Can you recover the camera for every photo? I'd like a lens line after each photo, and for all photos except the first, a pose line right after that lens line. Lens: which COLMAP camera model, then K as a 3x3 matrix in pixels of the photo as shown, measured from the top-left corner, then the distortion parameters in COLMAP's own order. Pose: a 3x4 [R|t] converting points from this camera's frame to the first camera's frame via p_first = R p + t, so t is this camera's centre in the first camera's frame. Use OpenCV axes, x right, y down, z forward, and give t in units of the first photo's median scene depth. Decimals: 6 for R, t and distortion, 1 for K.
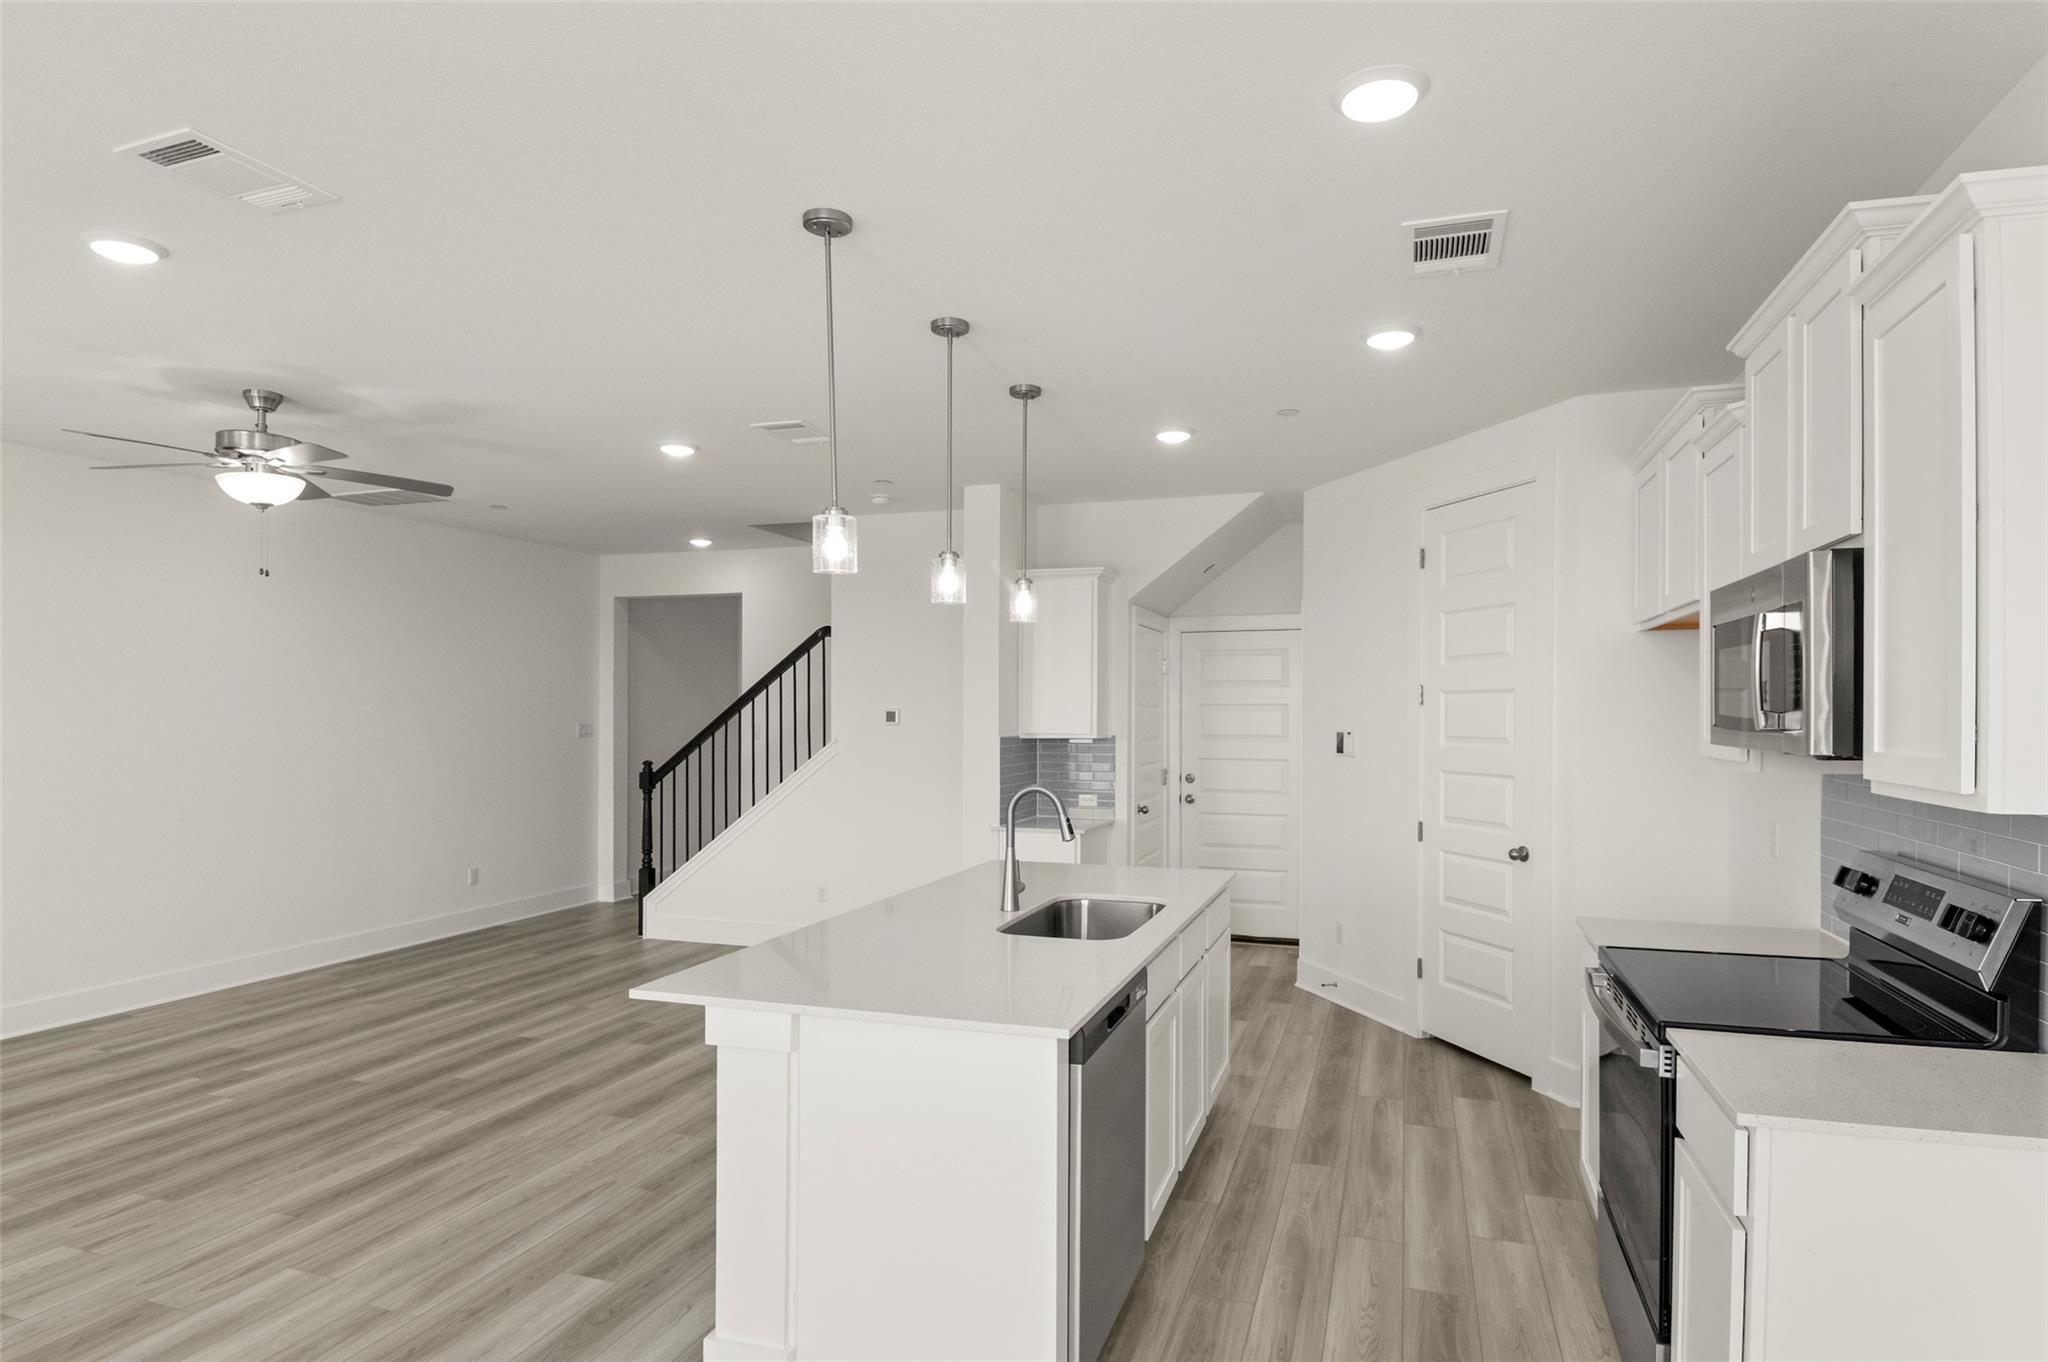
lens RADIAL K [[1101.3, 0, 1063.5], [0, 1101.3, 719.5], [0, 0, 1]] dist [0.035675, -0.049682]
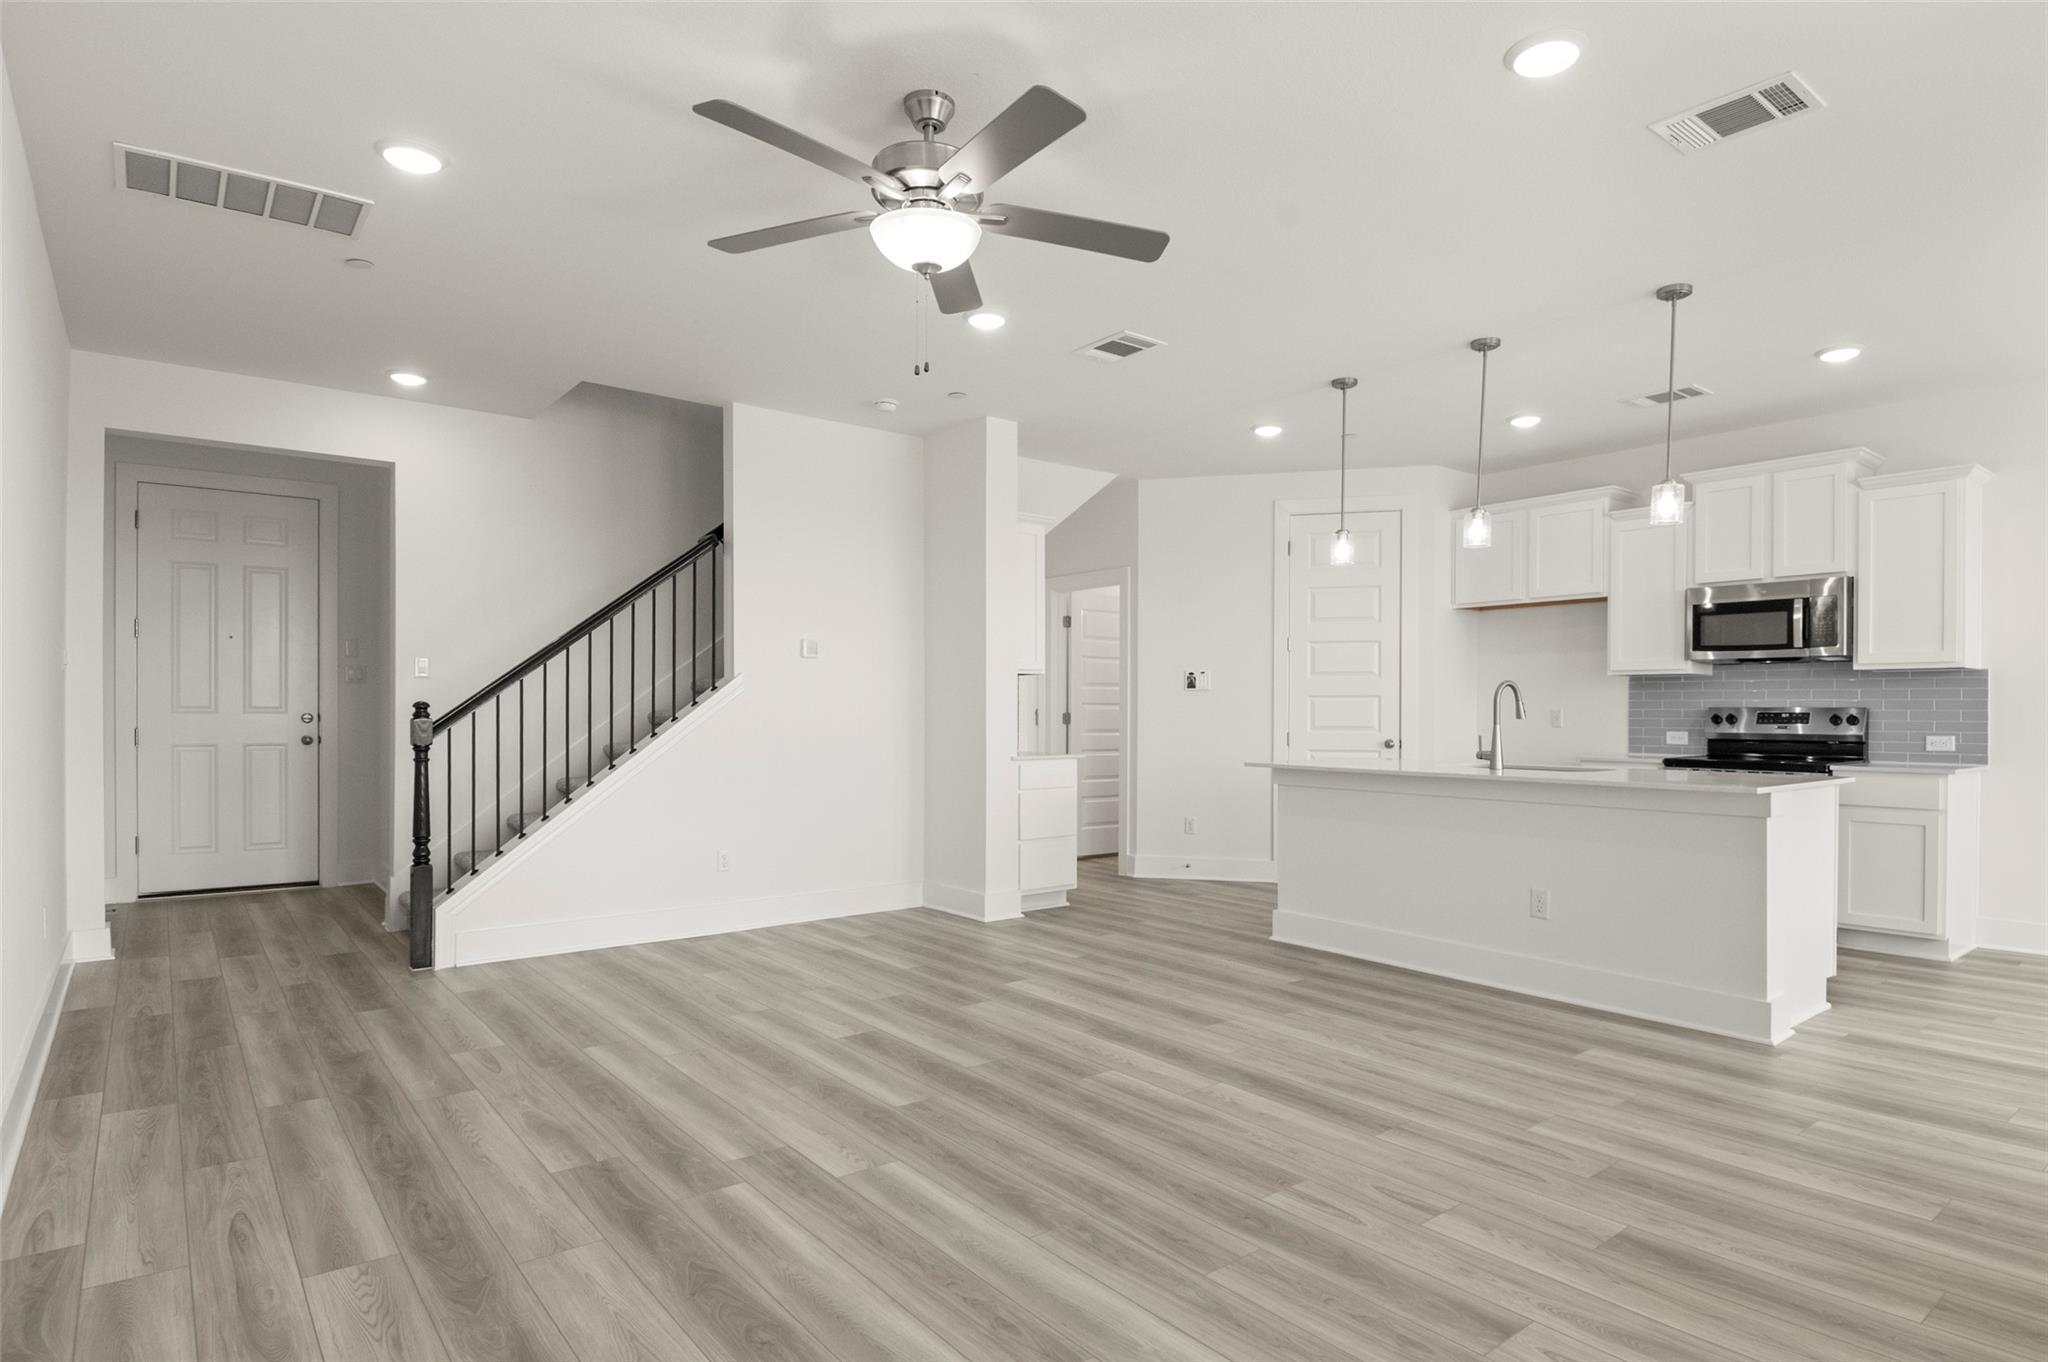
lens RADIAL K [[1106.5, 0, 1061.7], [0, 1106.5, 718.5], [0, 0, 1]] dist [0.041915, -0.050459]
pose [[0.545567, -0.006099, 0.838045, -1.144419], [0.003904, 0.999981, 0.004736, 0.072682], [-0.838058, 0.000688, 0.545581, 0.508309]]
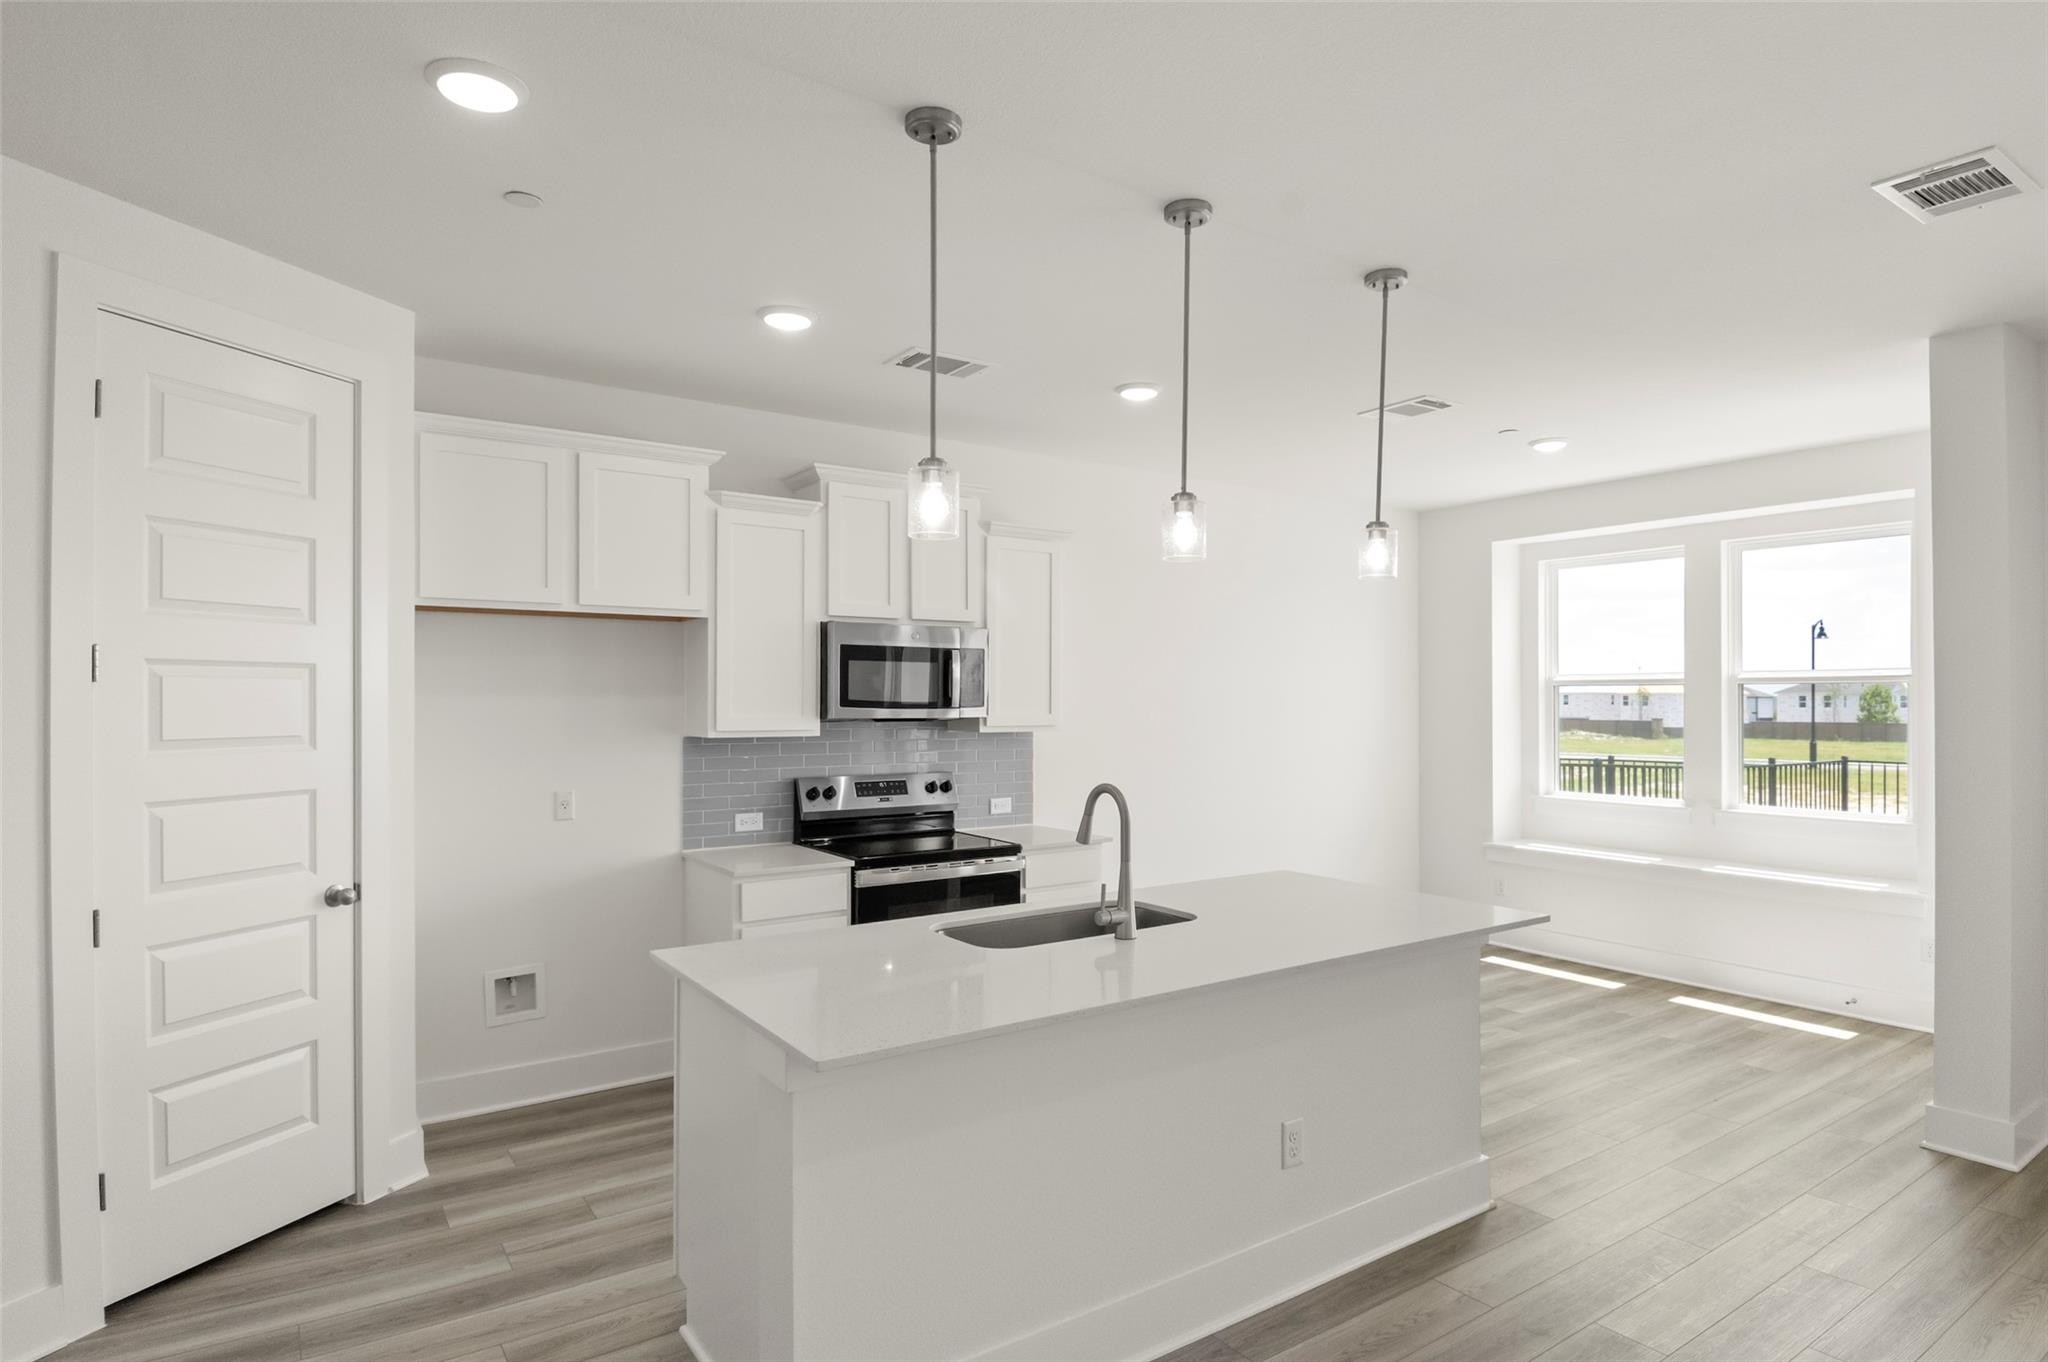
lens RADIAL K [[1105.8, 0, 1063.7], [0, 1105.8, 692.7], [0, 0, 1]] dist [0.036109, -0.050144]
pose [[-0.799827, 0.002456, 0.600225, -0.378011], [0.002266, 0.999997, -0.001072, -0.007873], [-0.600226, 0.000503, -0.799830, 1.252341]]
